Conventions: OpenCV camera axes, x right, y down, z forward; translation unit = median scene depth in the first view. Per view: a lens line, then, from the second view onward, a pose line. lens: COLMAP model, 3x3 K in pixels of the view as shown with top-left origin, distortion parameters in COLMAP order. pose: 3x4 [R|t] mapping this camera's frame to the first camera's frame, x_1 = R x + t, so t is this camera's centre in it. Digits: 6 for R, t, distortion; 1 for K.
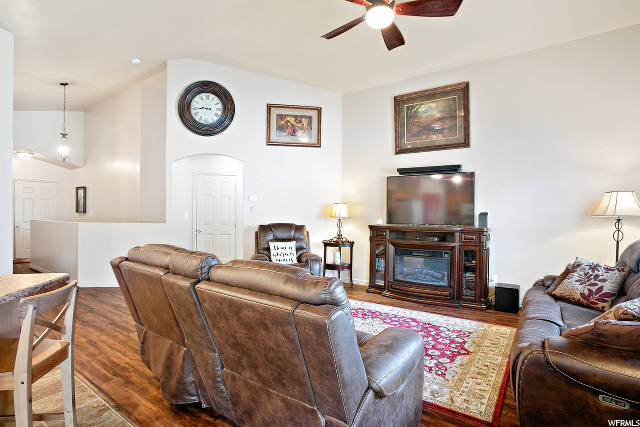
lens RADIAL K [[325.8, 0, 314.3], [0, 325.8, 212.9], [0, 0, 1]] dist [-0.027489, 0.001514]
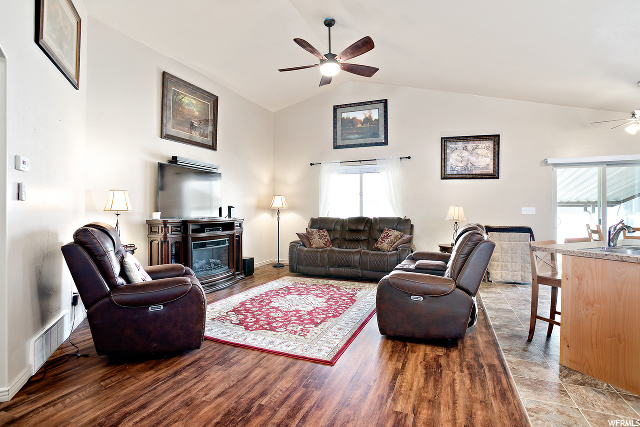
lens RADIAL K [[325.8, 0, 317.3], [0, 325.8, 211.3], [0, 0, 1]] dist [-0.027489, 0.001514]
pose [[-0.253936, -0.013378, 0.967129, -0.754219], [0.004895, 0.999874, 0.015116, 0.002790], [-0.967209, 0.008572, -0.253838, 0.904453]]
